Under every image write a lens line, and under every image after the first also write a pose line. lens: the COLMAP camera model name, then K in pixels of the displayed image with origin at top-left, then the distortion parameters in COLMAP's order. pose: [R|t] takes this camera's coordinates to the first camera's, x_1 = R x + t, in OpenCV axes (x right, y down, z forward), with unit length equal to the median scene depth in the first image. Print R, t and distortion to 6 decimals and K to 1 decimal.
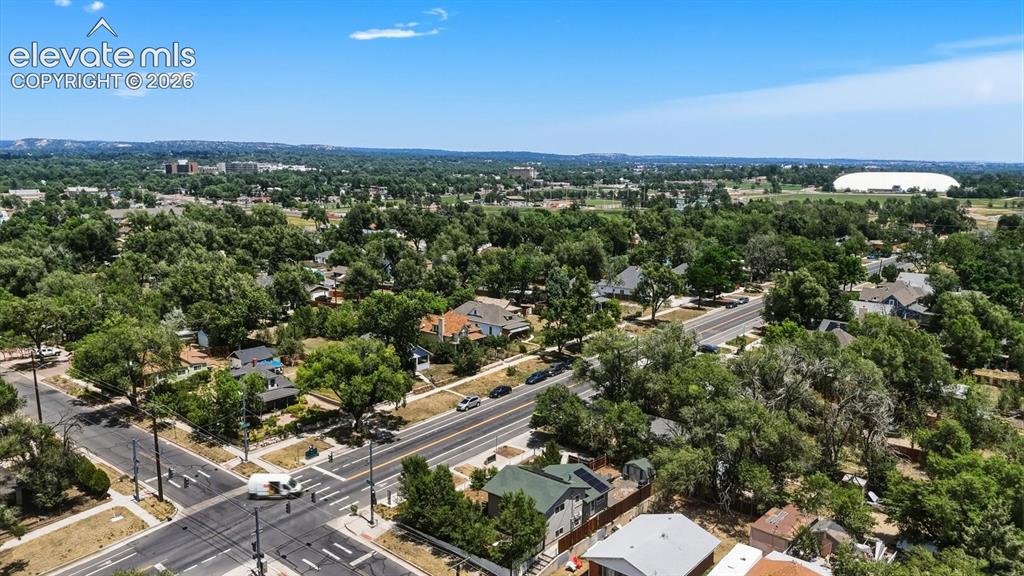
lens RADIAL K [[759.7, 0, 514.4], [0, 759.7, 285.5], [0, 0, 1]] dist [0.075996, -0.075867]
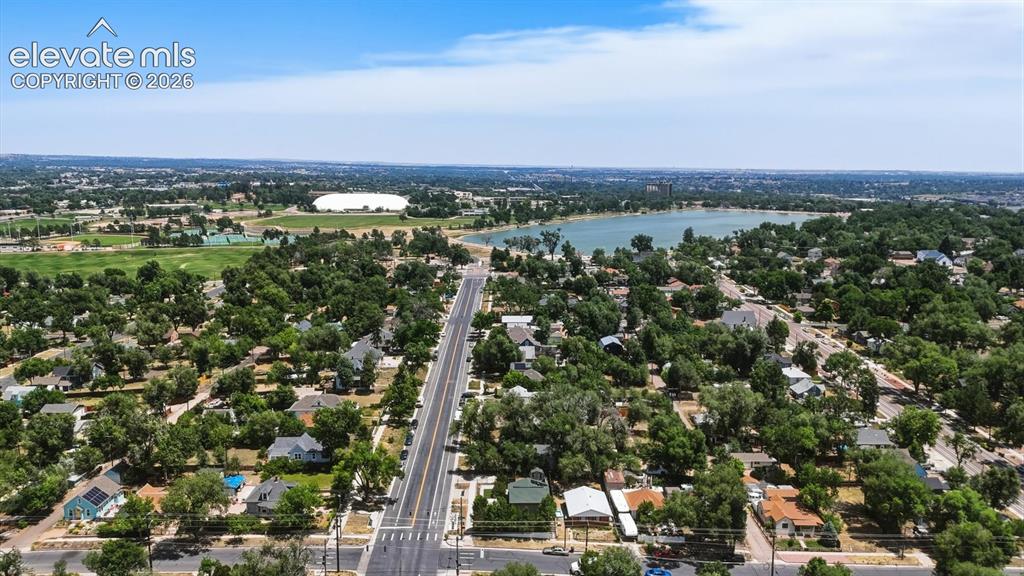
lens RADIAL K [[759.7, 0, 514.4], [0, 759.7, 285.5], [0, 0, 1]] dist [0.075996, -0.075867]
pose [[0.754232, -0.111957, 0.646992, -0.922202], [0.109673, 0.992994, 0.043979, -0.278676], [-0.647383, 0.037787, 0.761227, -0.392812]]
